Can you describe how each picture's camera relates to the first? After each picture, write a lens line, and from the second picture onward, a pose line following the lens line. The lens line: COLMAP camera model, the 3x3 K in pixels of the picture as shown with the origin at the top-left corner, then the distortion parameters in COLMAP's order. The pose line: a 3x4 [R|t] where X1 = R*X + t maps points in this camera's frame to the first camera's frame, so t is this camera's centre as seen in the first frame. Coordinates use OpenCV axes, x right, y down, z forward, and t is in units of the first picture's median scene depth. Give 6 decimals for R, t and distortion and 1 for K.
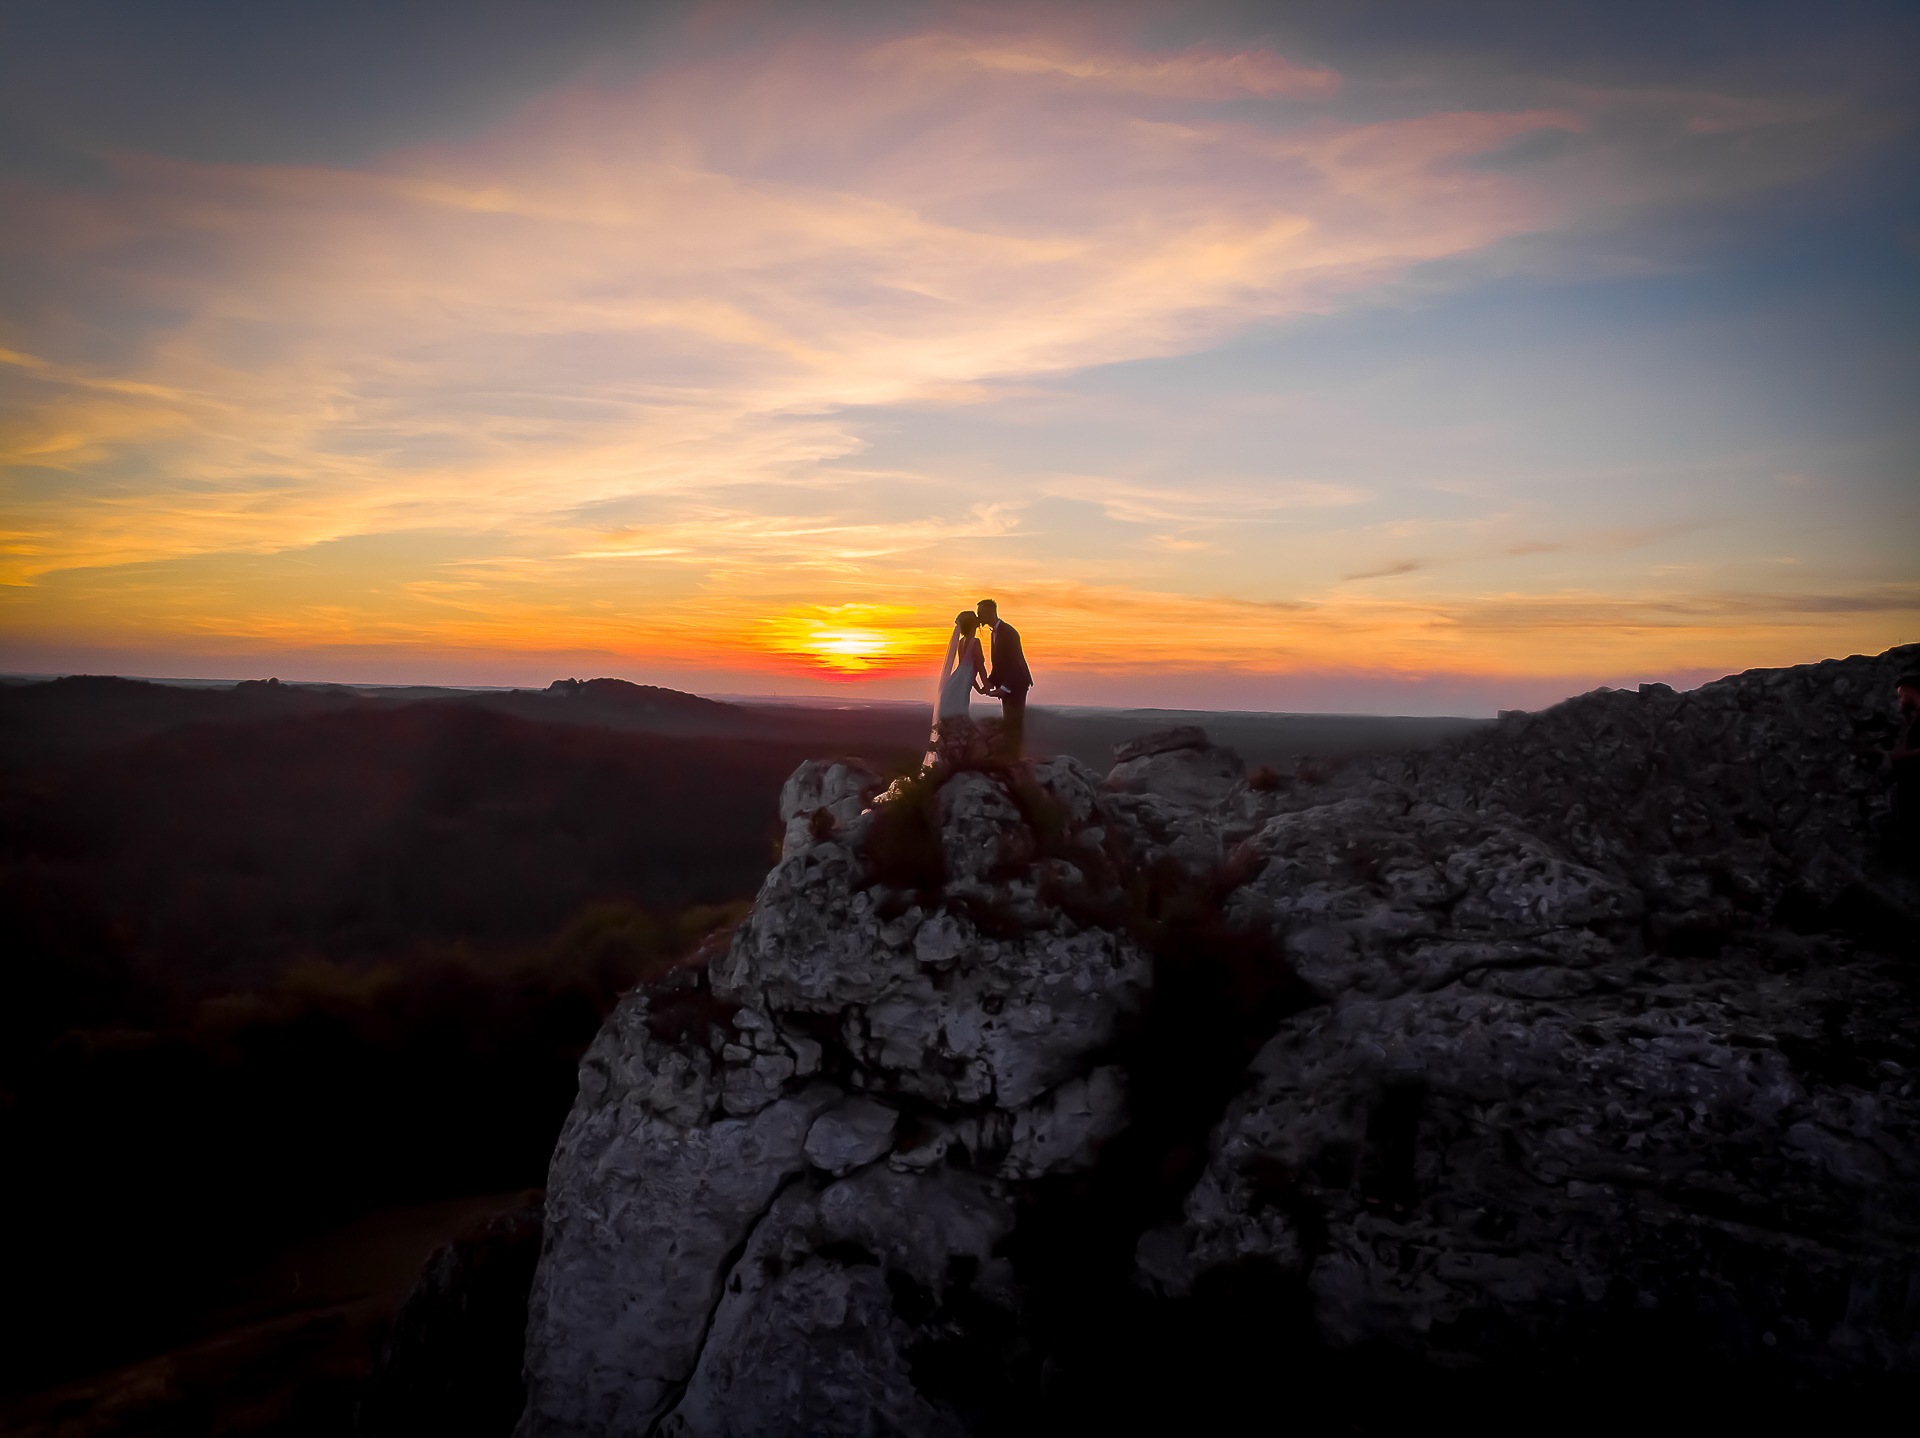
lens RADIAL K [[1399.8, 0, 960.0], [0, 1399.8, 719.0], [0, 0, 1]] dist [0.089673, -0.376344]
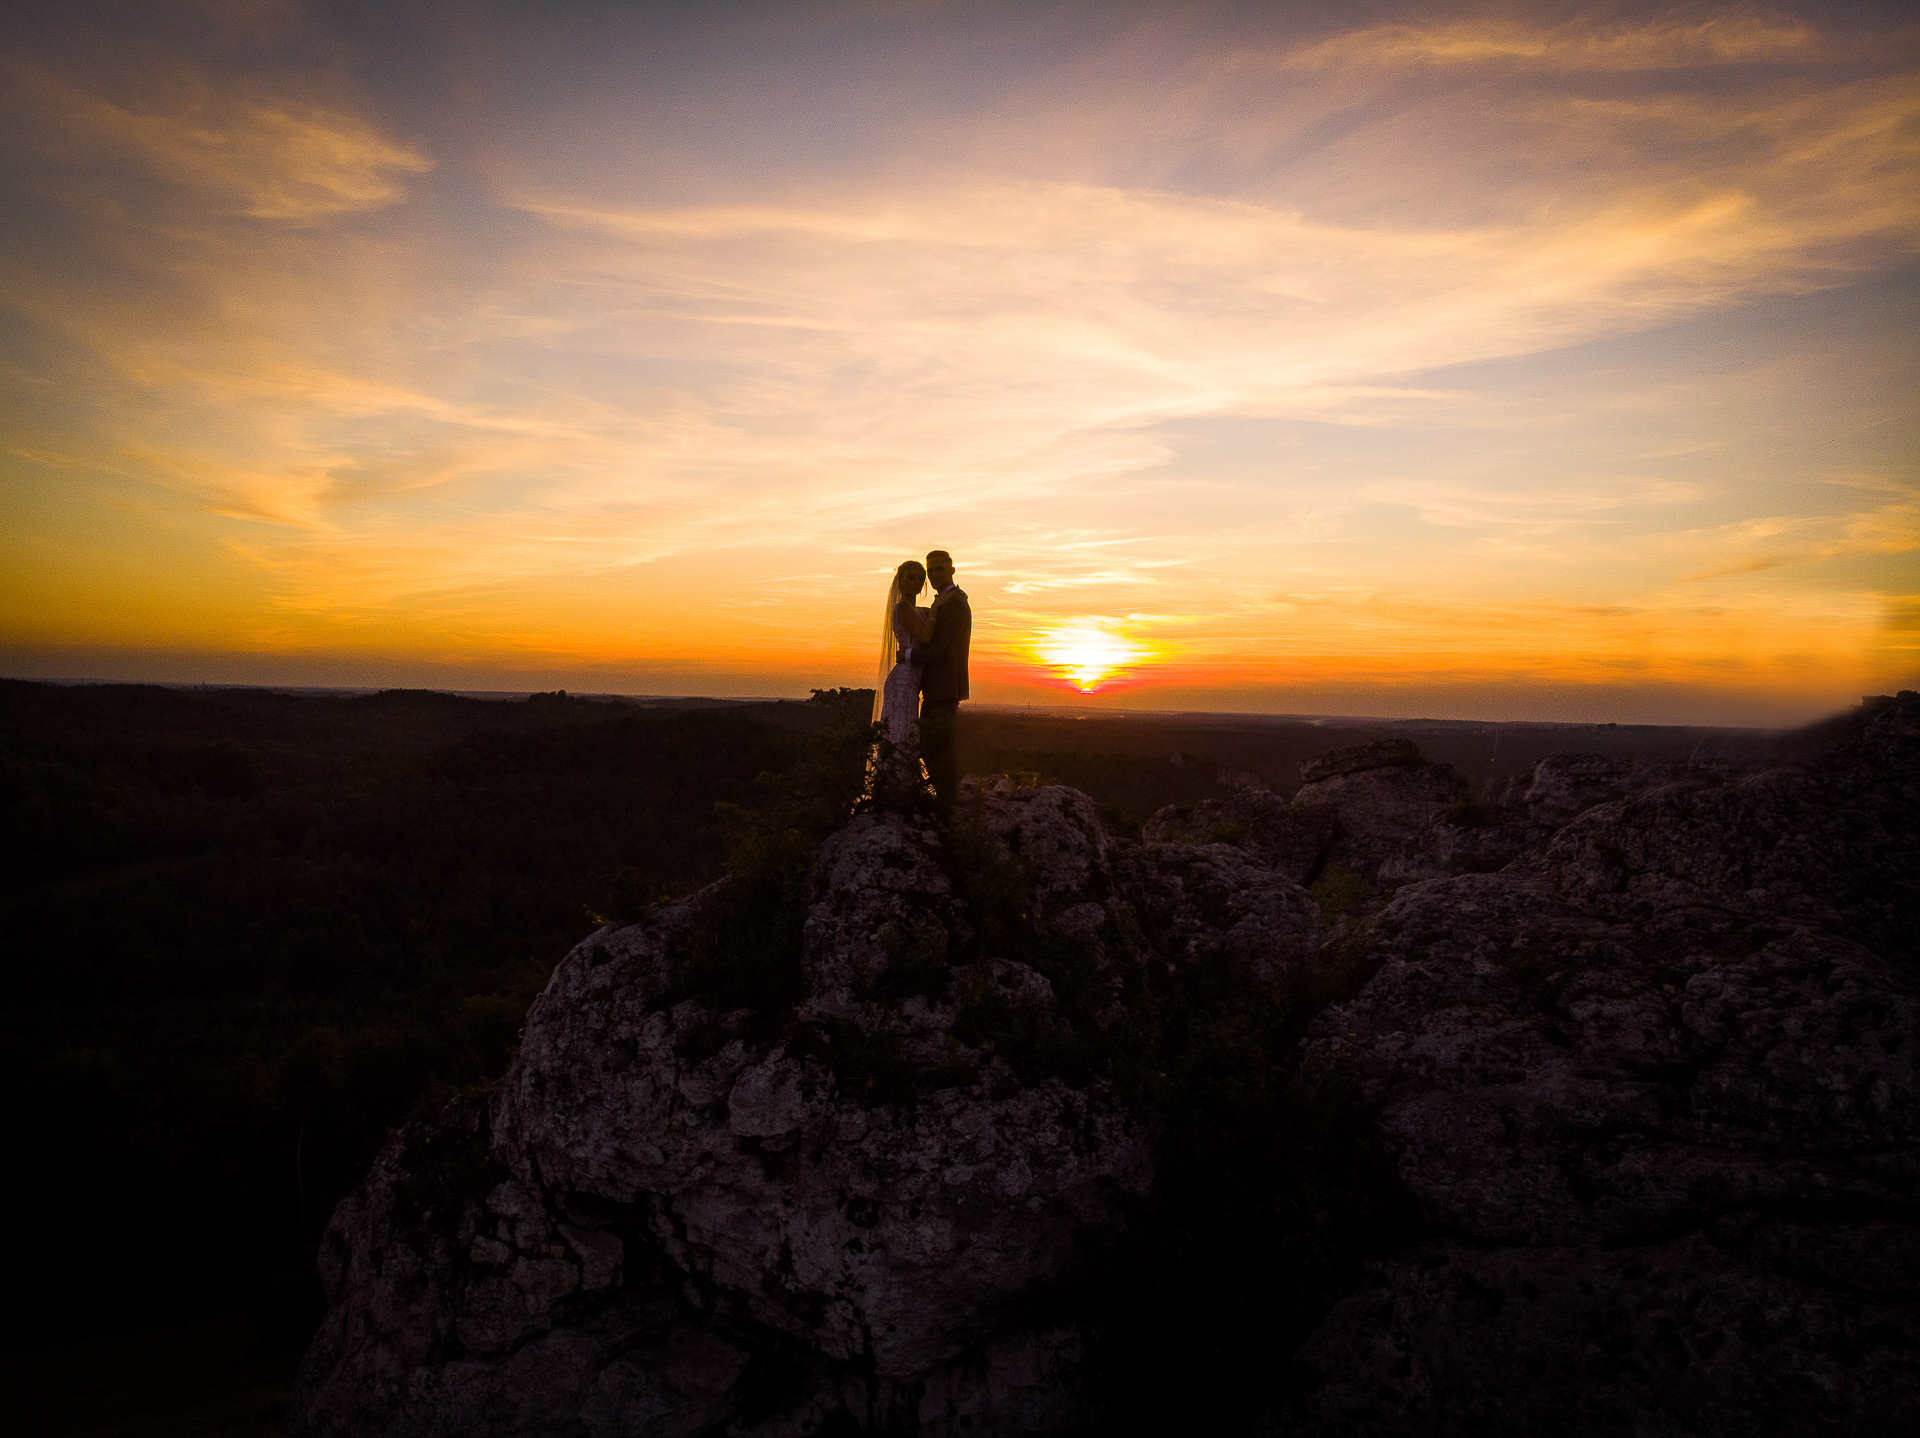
lens RADIAL K [[1407.6, 0, 960.0], [0, 1407.6, 719.0], [0, 0, 1]] dist [-0.035820, 0.048365]
pose [[0.983556, -0.001569, -0.180599, 0.167713], [0.000257, 0.999973, -0.007290, -0.000157], [0.180606, 0.007124, 0.983530, 0.412694]]
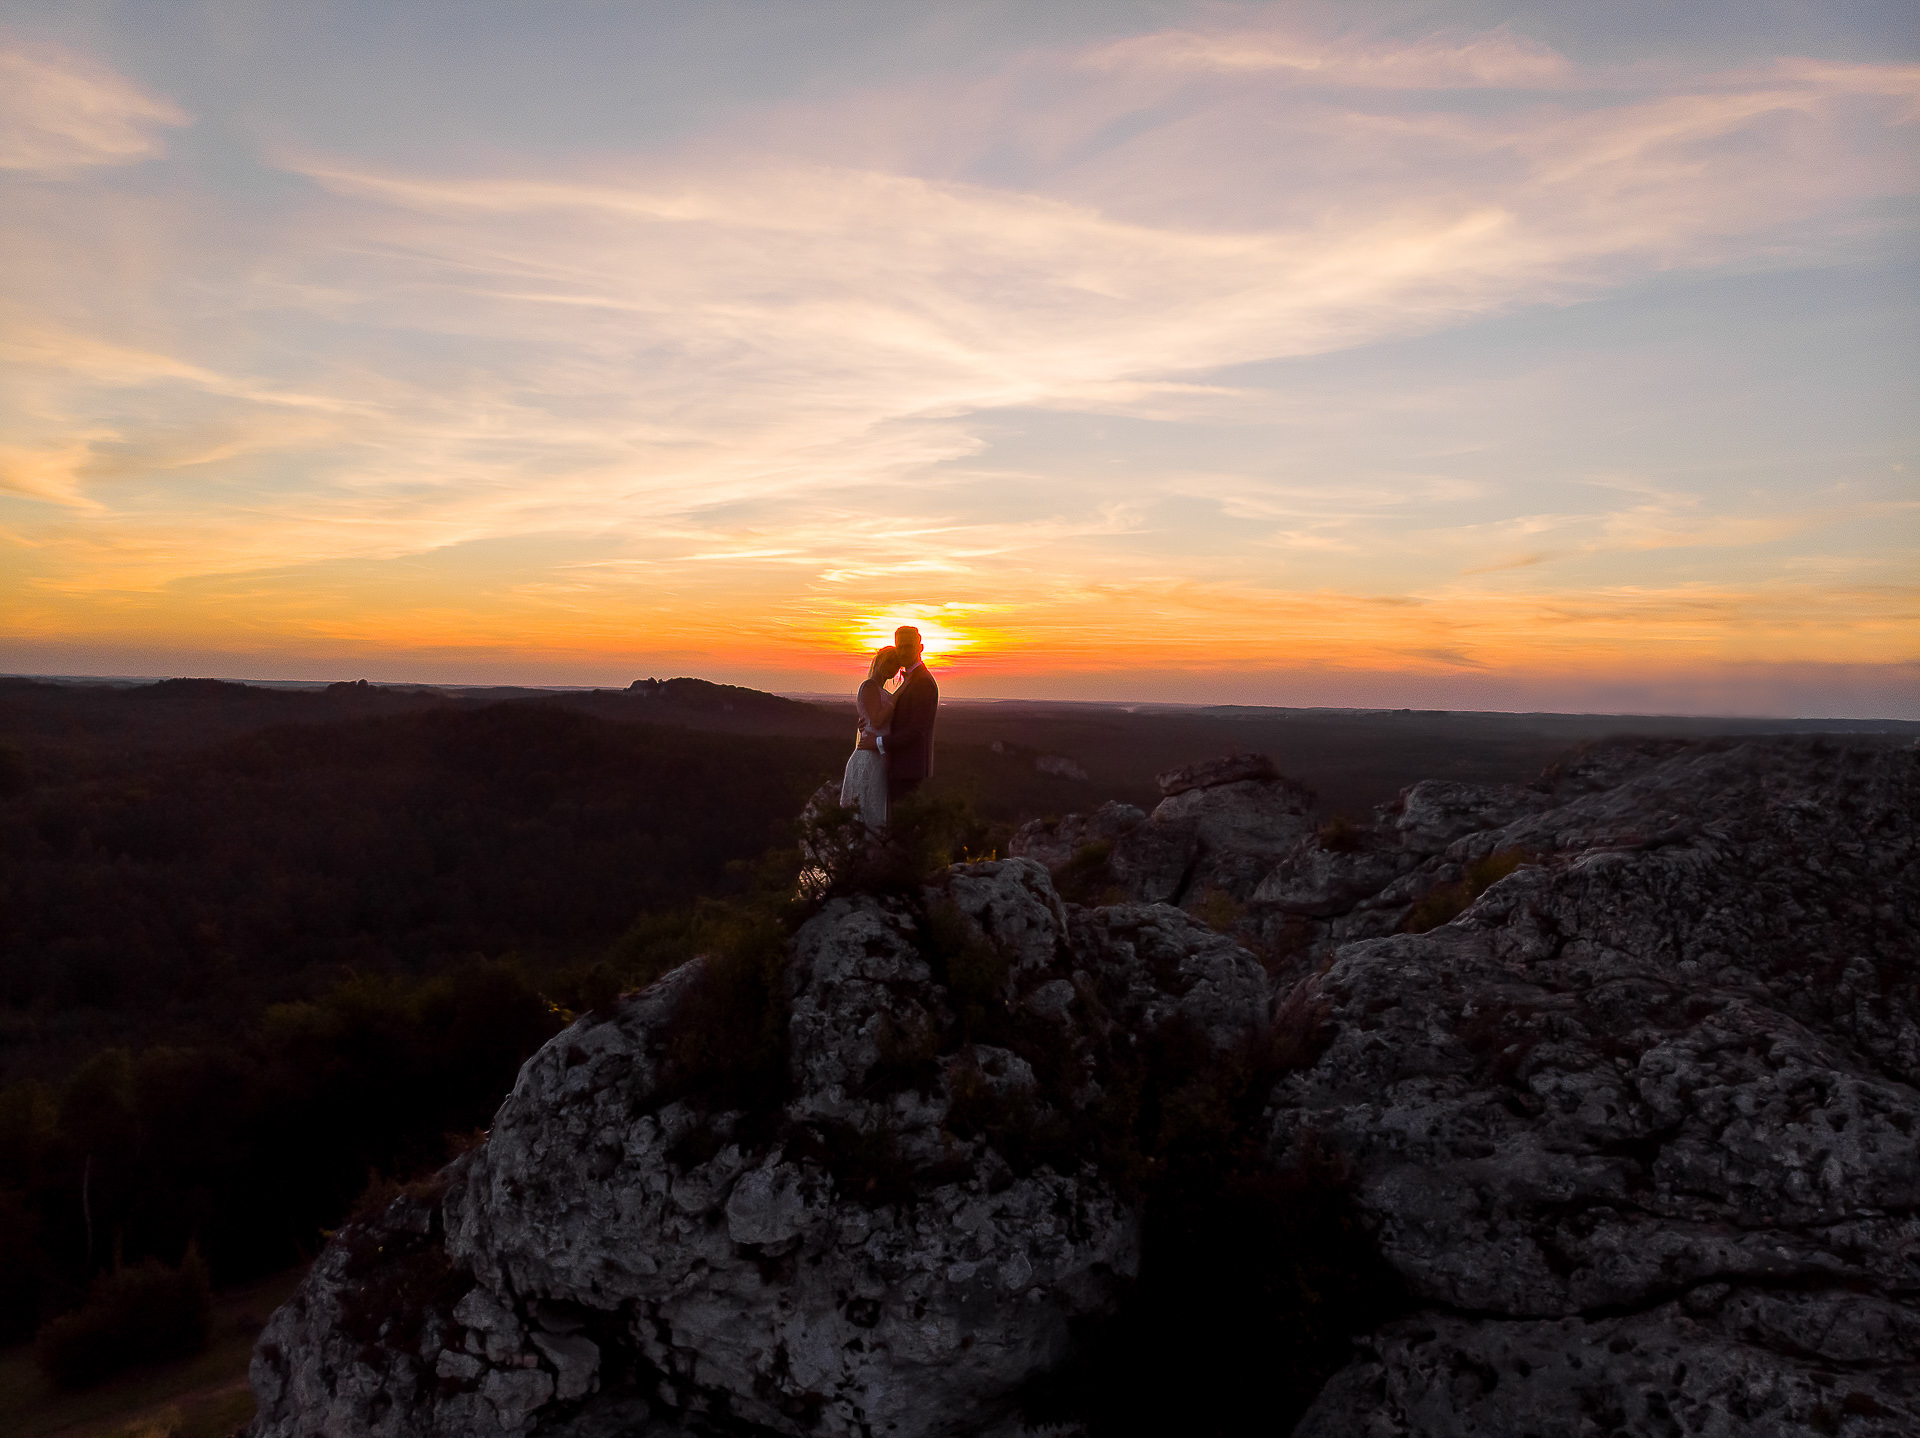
lens RADIAL K [[1407.6, 0, 960.0], [0, 1407.6, 719.0], [0, 0, 1]] dist [-0.035820, 0.048365]
pose [[0.998510, -0.004187, -0.054400, 0.095378], [0.004284, 0.999989, 0.001670, -0.045775], [0.054392, -0.001901, 0.998518, 0.403543]]
